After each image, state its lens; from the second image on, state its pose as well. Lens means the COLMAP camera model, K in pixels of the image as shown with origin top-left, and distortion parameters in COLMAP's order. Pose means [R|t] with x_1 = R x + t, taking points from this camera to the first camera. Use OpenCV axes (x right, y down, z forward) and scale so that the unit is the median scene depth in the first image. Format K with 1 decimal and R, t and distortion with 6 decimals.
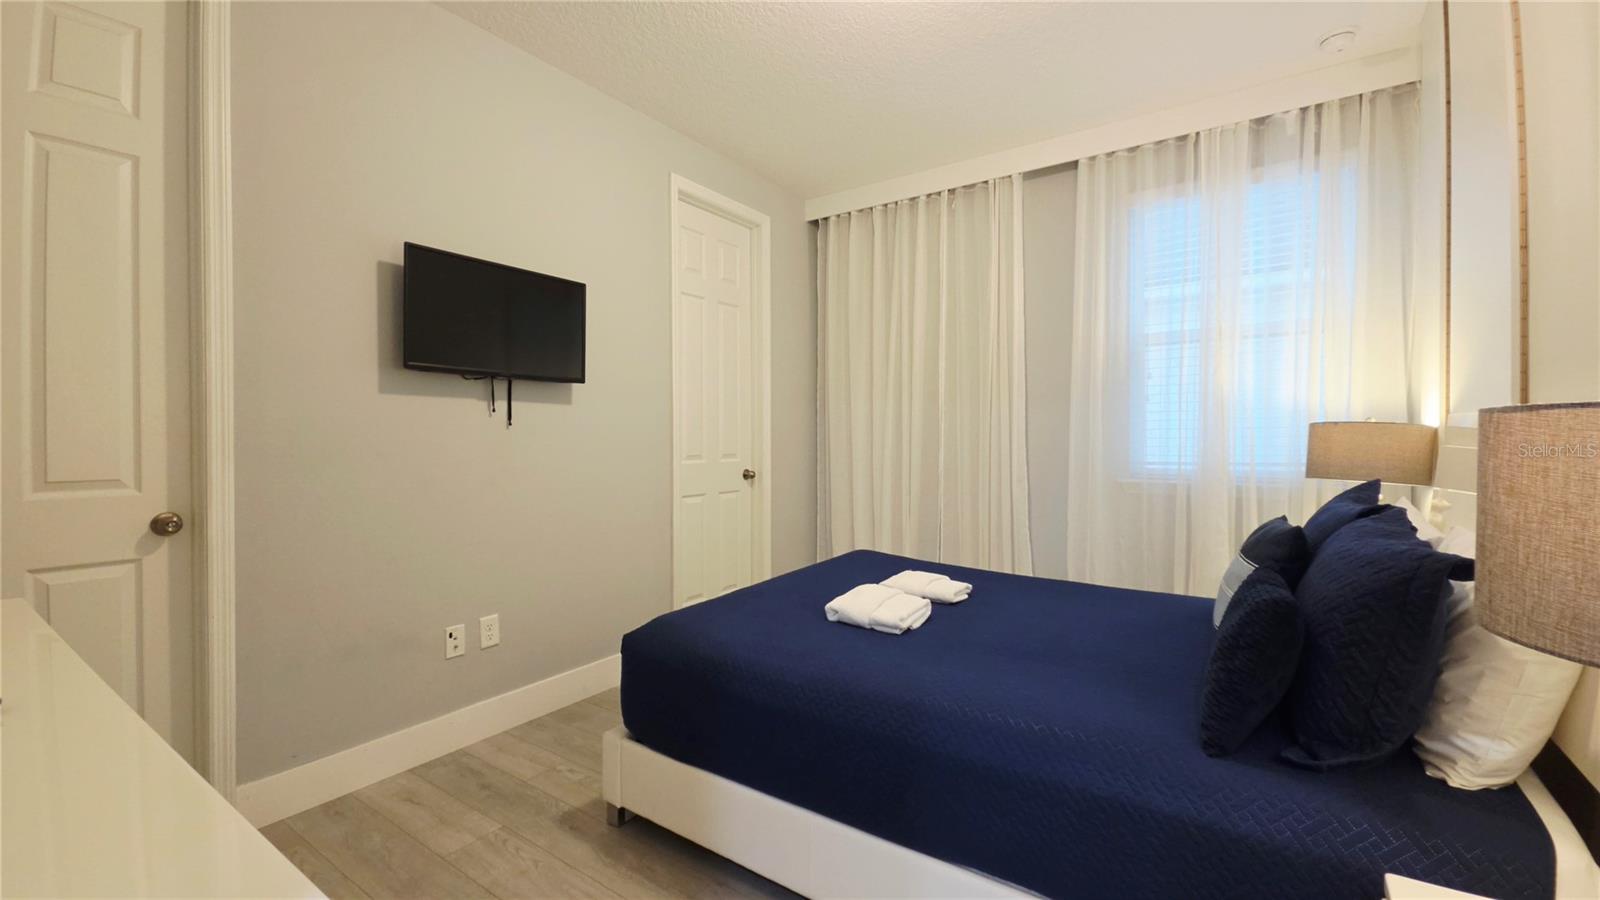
lens RADIAL K [[648.0, 0, 803.0], [0, 648.0, 445.3], [0, 0, 1]] dist [0.010917, -0.004399]
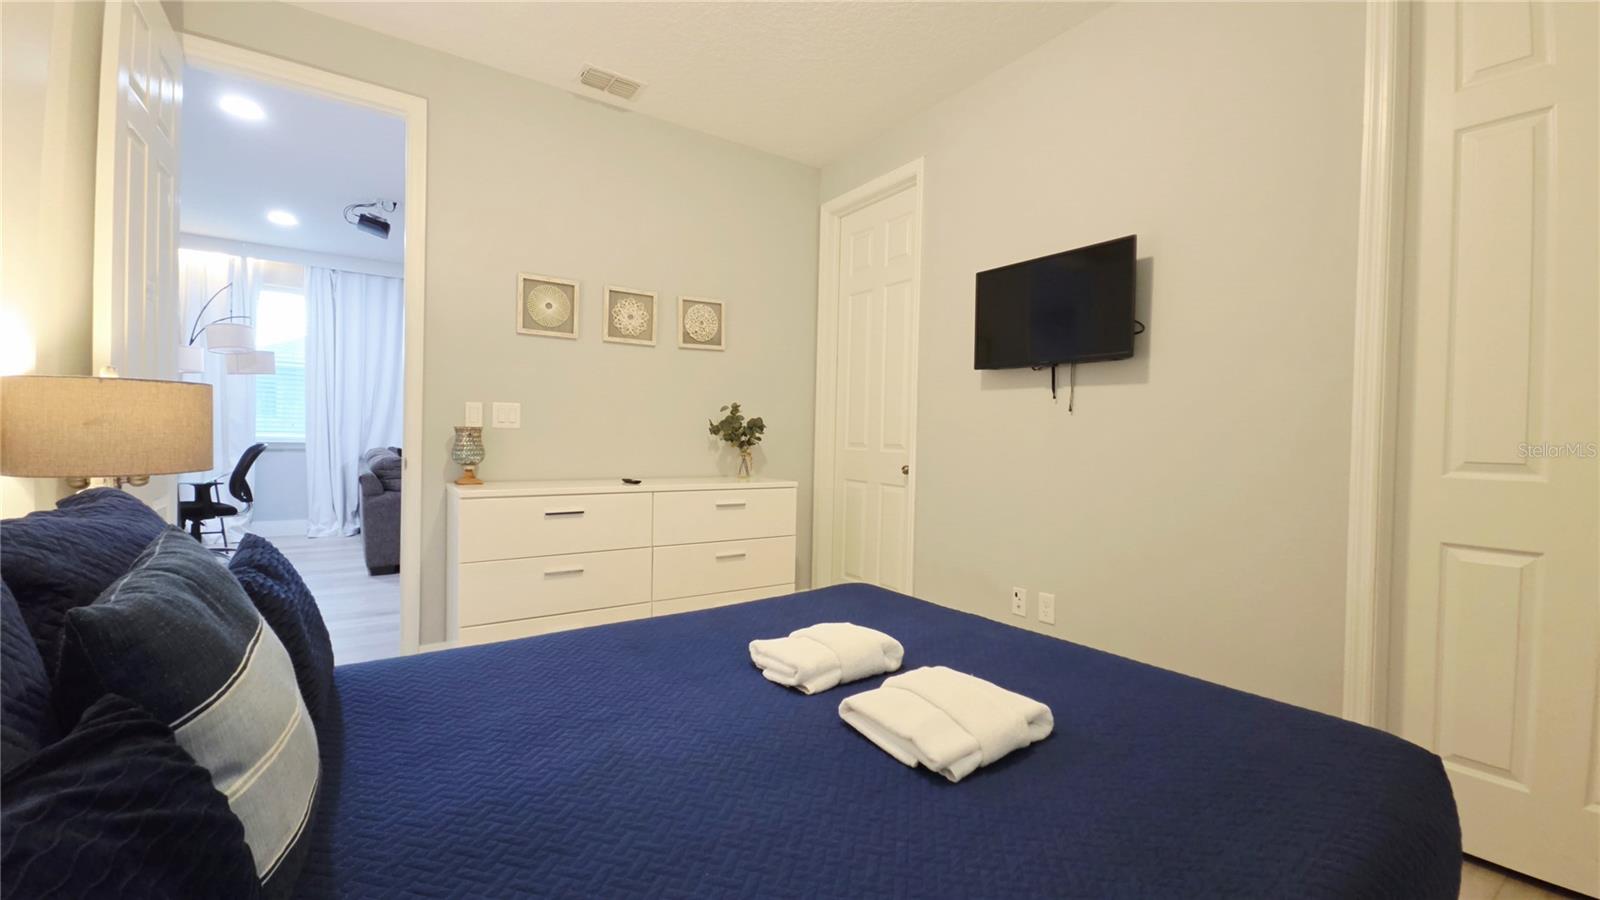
lens RADIAL K [[648.0, 0, 803.0], [0, 648.0, 445.3], [0, 0, 1]] dist [0.010917, -0.004399]
pose [[-0.337758, 0.026154, -0.940870, 0.630223], [-0.018754, 0.999228, 0.034509, -0.005871], [0.941046, 0.029301, -0.337007, 0.967657]]
